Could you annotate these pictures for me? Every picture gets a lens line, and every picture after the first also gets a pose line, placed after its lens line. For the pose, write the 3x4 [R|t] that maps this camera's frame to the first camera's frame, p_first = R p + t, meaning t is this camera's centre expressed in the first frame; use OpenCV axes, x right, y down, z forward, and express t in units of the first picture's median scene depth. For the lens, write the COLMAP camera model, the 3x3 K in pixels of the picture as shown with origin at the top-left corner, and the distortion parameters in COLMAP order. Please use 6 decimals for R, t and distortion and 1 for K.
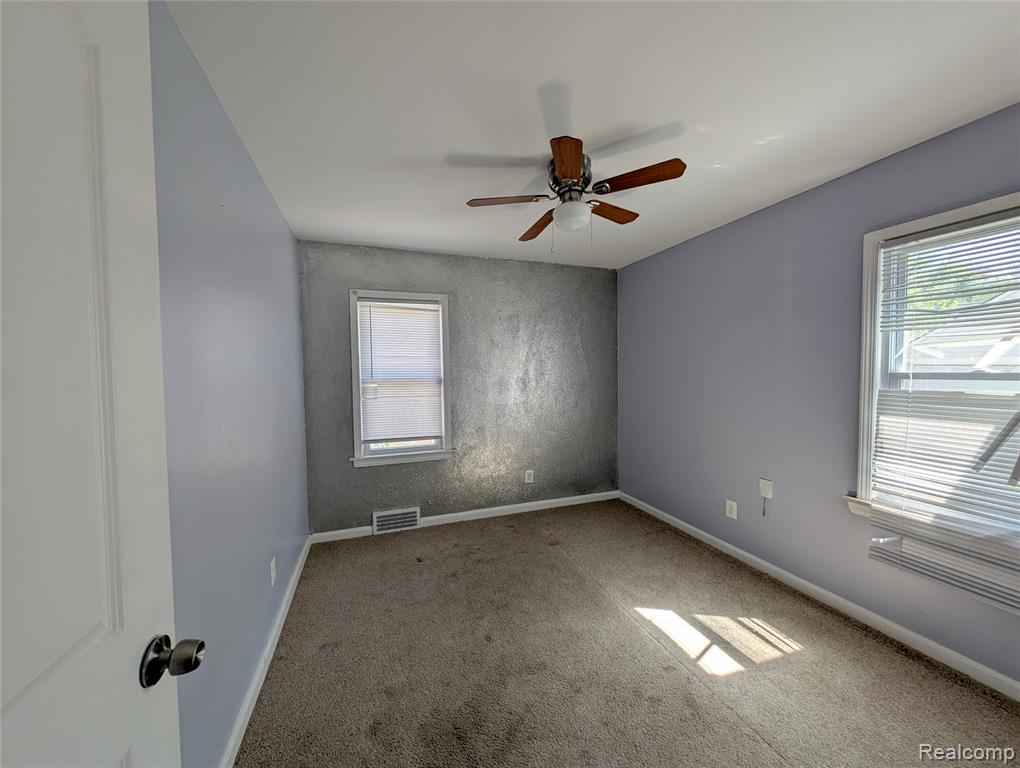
lens RADIAL K [[382.2, 0, 510.0], [0, 382.2, 384.0], [0, 0, 1]] dist [0.000464, 0.000023]
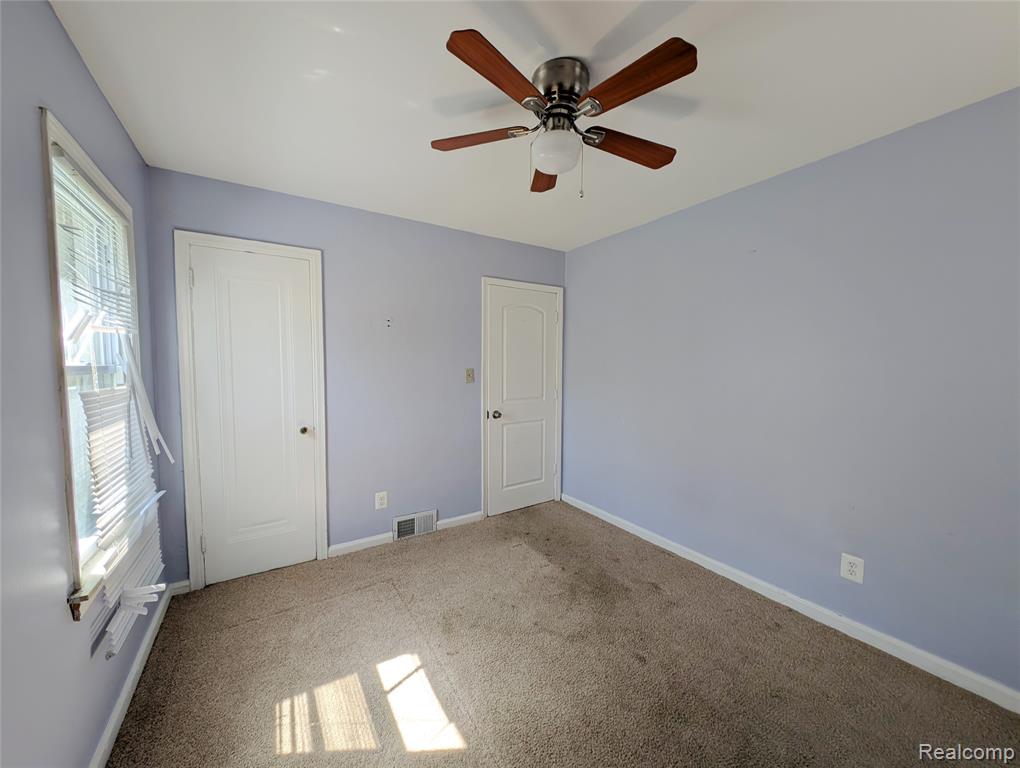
lens RADIAL K [[382.2, 0, 510.0], [0, 382.2, 384.0], [0, 0, 1]] dist [0.000464, 0.000023]
pose [[-0.974809, 0.021628, -0.221989, 0.446935], [0.001296, 0.995820, 0.091330, -0.060307], [0.223036, 0.088742, -0.970762, 1.826298]]
